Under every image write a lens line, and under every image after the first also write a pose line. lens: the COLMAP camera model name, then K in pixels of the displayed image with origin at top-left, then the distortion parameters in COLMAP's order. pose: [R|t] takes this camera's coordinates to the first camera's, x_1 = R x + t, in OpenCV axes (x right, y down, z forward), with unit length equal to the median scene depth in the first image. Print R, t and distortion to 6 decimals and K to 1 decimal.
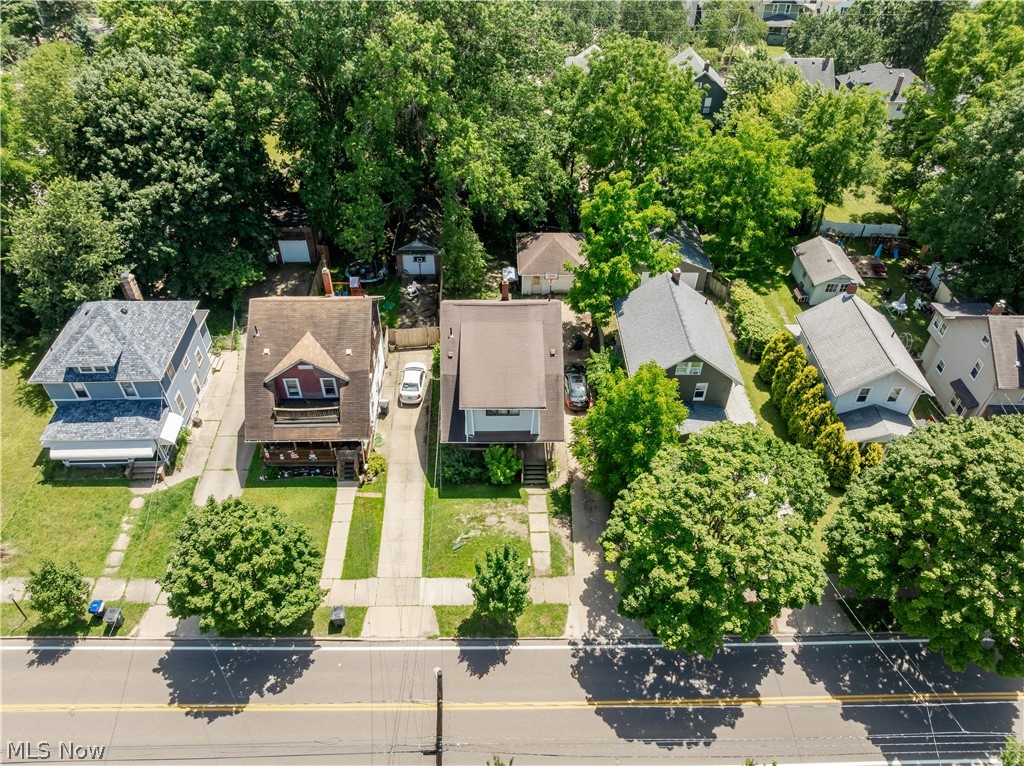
lens RADIAL K [[726.2, 0, 510.1], [0, 726.2, 380.2], [0, 0, 1]] dist [-0.042410, -0.000014]
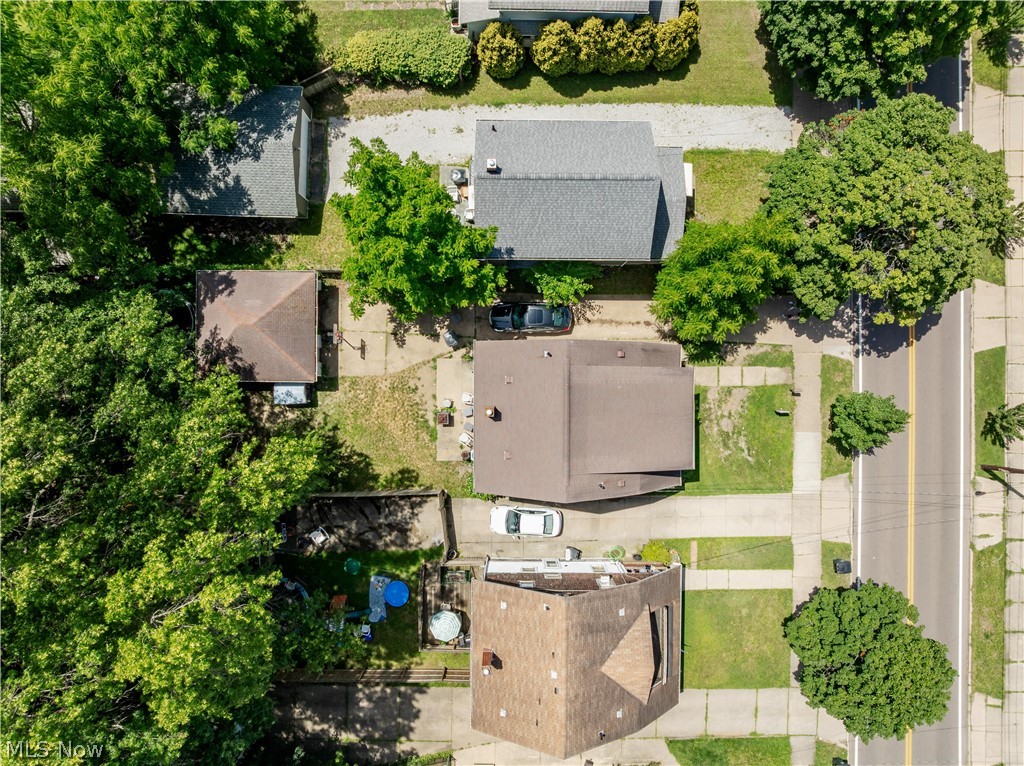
lens RADIAL K [[726.2, 0, 510.1], [0, 726.2, 380.2], [0, 0, 1]] dist [-0.042410, -0.000014]
pose [[0.034378, -0.999389, -0.006296, 0.029363], [0.665705, 0.018200, 0.745993, -0.707884], [-0.745423, -0.029838, 0.665924, 0.565387]]
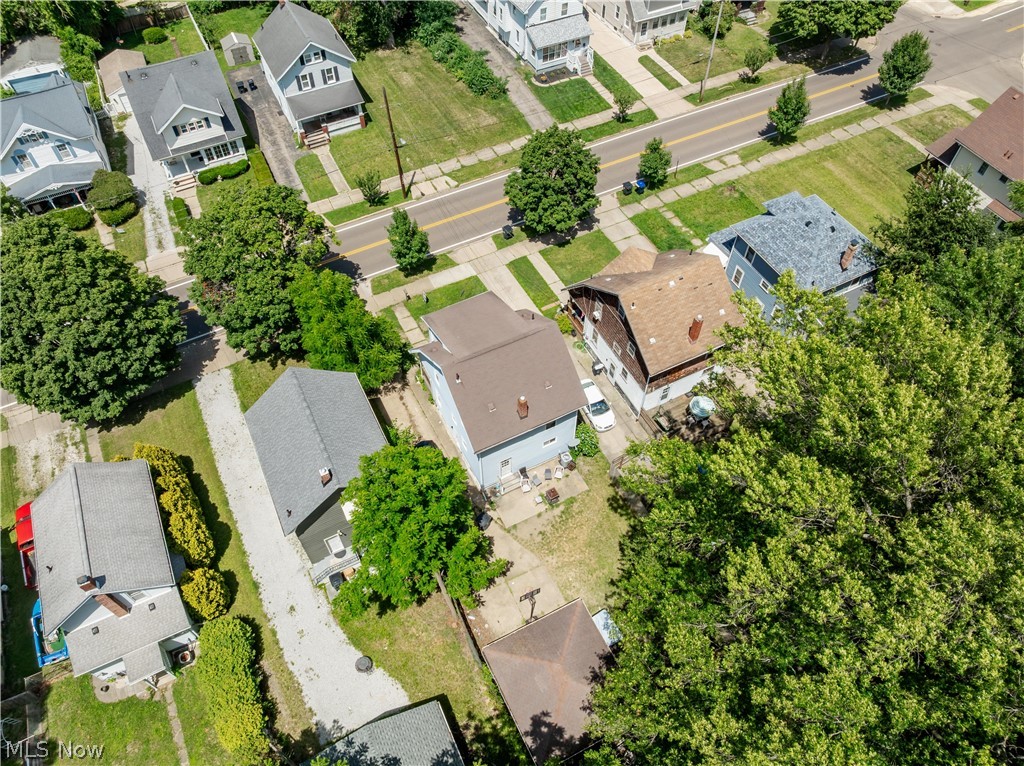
lens RADIAL K [[723.8, 0, 514.1], [0, 723.8, 380.8], [0, 0, 1]] dist [-0.053213, 0.001451]
pose [[-0.903737, 0.337055, -0.263918, 0.234277], [-0.292736, -0.036749, 0.955487, -1.019571], [0.312353, 0.940767, 0.131880, 0.944787]]
